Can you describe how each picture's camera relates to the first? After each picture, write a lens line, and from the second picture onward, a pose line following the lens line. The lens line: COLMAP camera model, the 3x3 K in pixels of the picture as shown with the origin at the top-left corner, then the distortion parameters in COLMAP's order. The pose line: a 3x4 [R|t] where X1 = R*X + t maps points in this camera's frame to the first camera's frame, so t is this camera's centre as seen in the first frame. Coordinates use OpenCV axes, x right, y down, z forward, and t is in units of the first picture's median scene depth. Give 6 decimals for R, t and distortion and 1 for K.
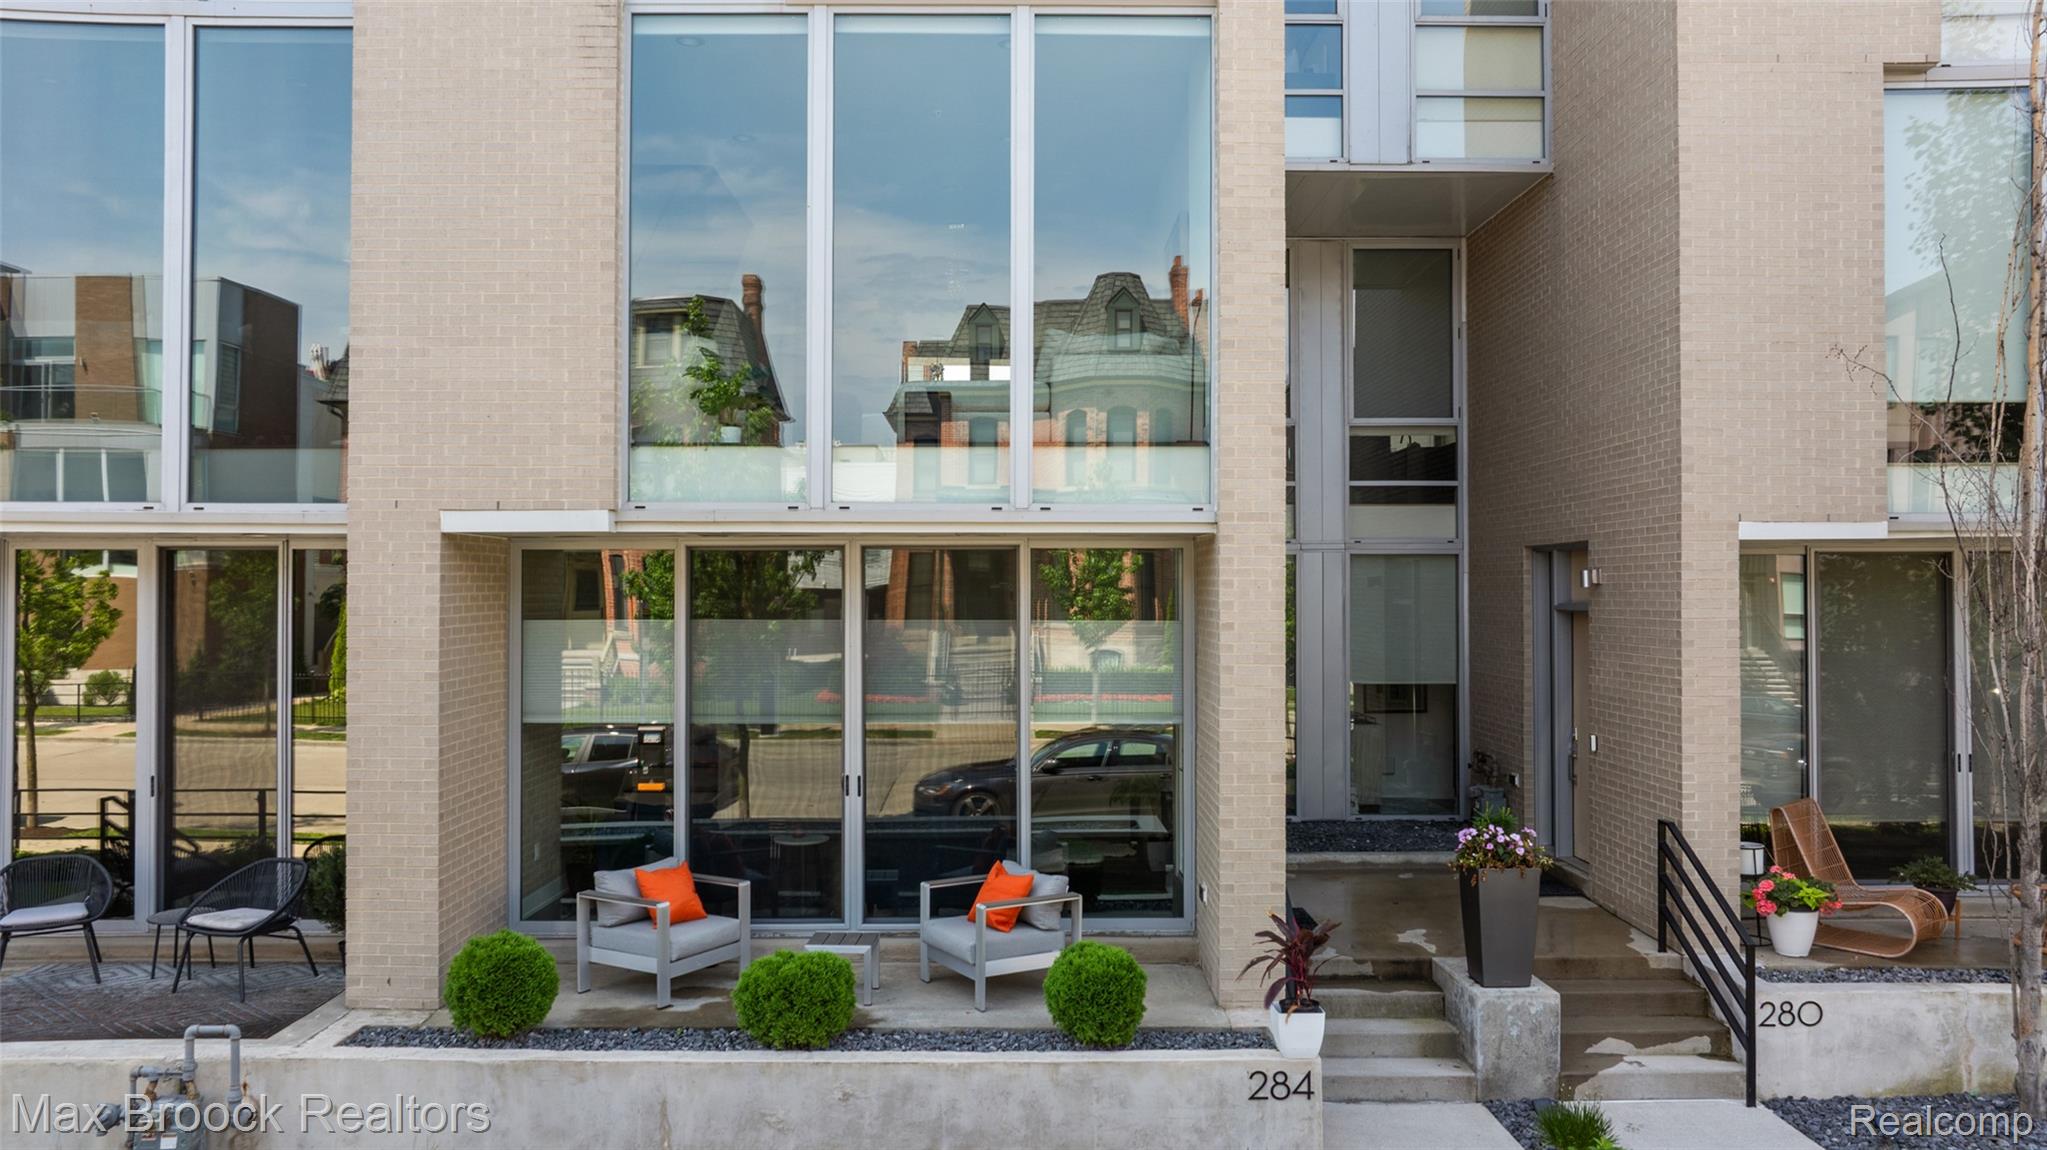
lens RADIAL K [[1479.0, 0, 1028.4], [0, 1479.0, 579.5], [0, 0, 1]] dist [-0.018352, 0.006991]
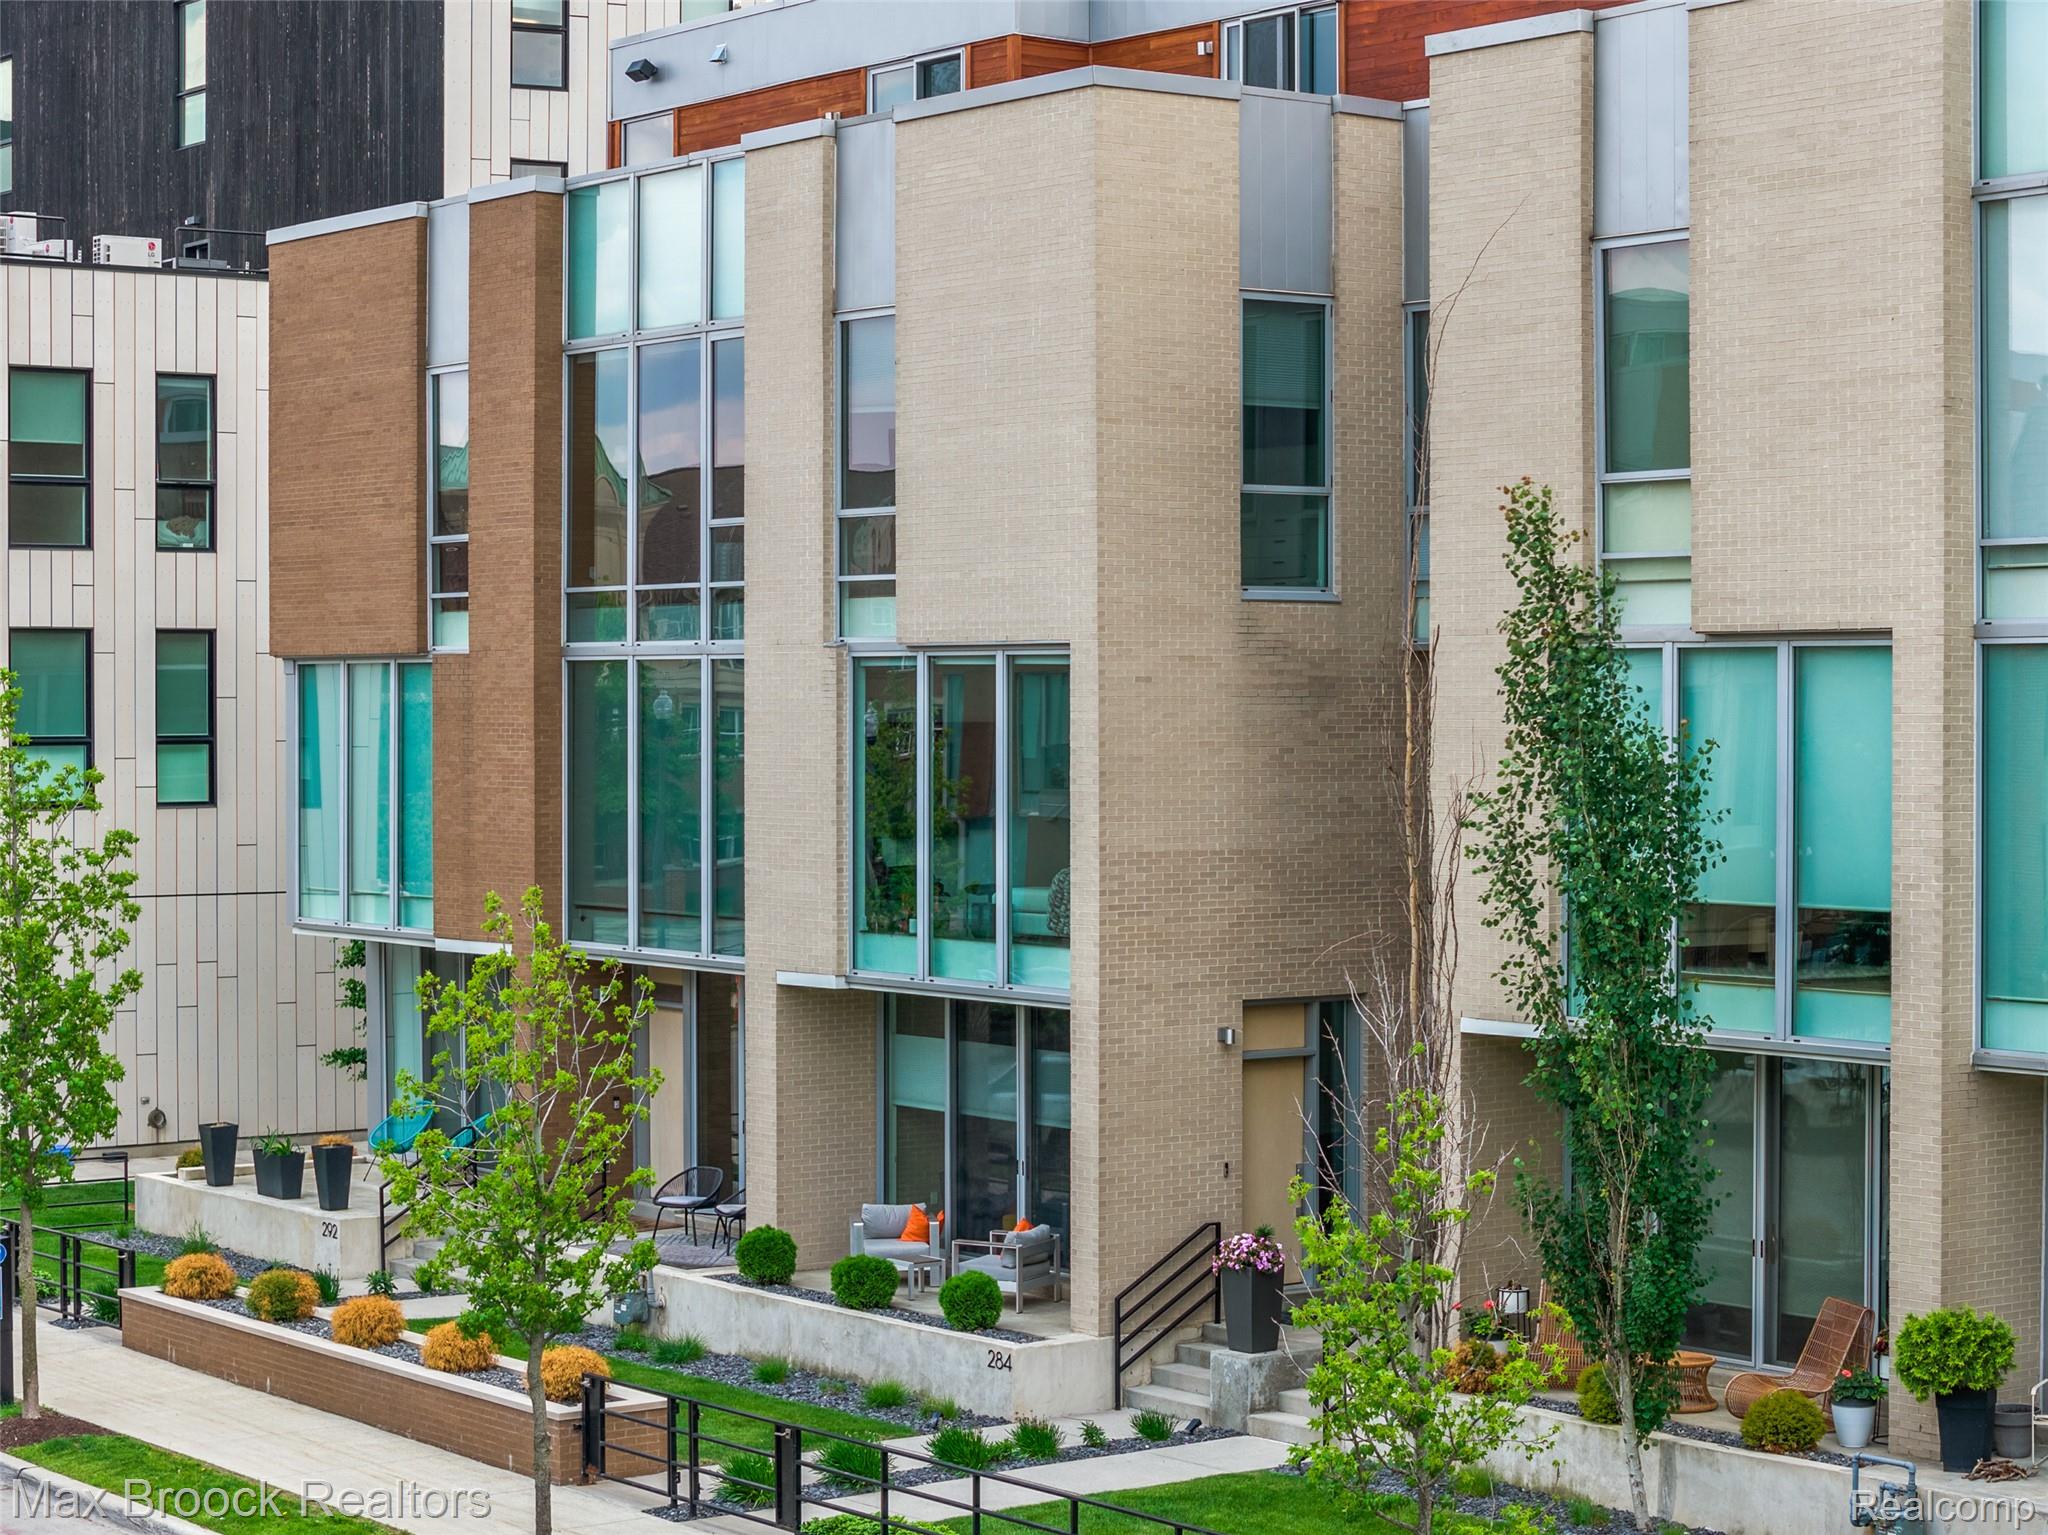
lens RADIAL K [[4065.7, 0, 1027.6], [0, 4065.7, 776.4], [0, 0, 1]] dist [-0.133271, 0.000000]
pose [[0.595346, 0.015942, -0.803311, 3.508779], [0.019147, 0.999238, 0.034020, -0.416577], [0.803241, -0.035635, 0.594587, -1.486751]]
